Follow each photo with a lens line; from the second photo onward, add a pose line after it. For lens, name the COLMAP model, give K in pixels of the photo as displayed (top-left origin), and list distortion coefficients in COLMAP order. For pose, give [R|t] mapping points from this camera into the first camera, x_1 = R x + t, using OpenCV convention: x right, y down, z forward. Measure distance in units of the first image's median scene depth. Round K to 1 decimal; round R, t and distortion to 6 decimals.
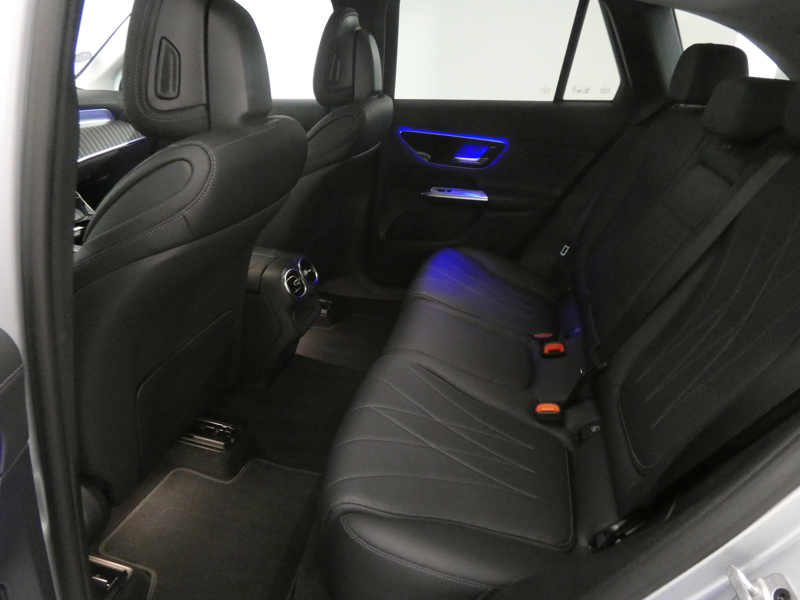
lens RADIAL K [[555.2, 0, 400.0], [0, 555.2, 300.0], [0, 0, 1]] dist [0.000651, 0.001944]
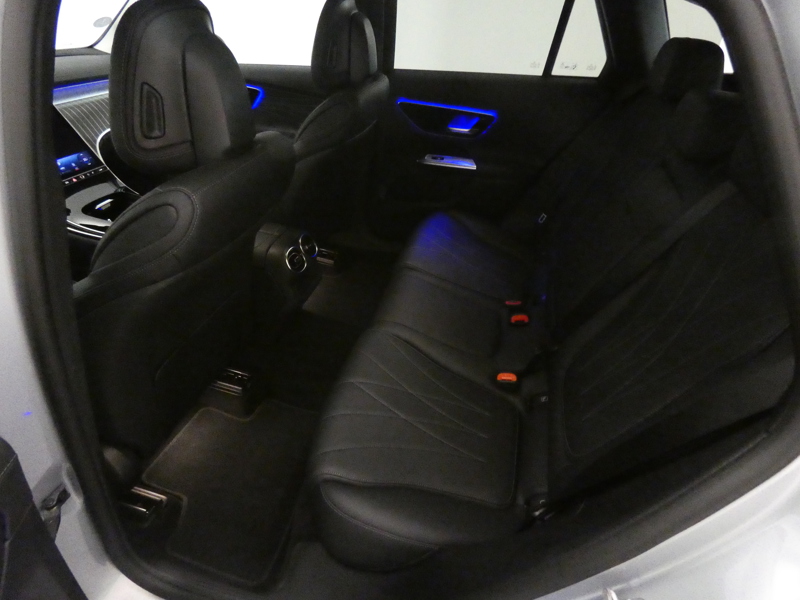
lens RADIAL K [[475.4, 0, 400.0], [0, 475.4, 300.0], [0, 0, 1]] dist [0.003412, 0.001197]
pose [[0.999209, 0.025608, -0.030431, 0.058467], [-0.019451, 0.982029, 0.187725, -0.138126], [0.034691, -0.186984, 0.981750, 0.023658]]
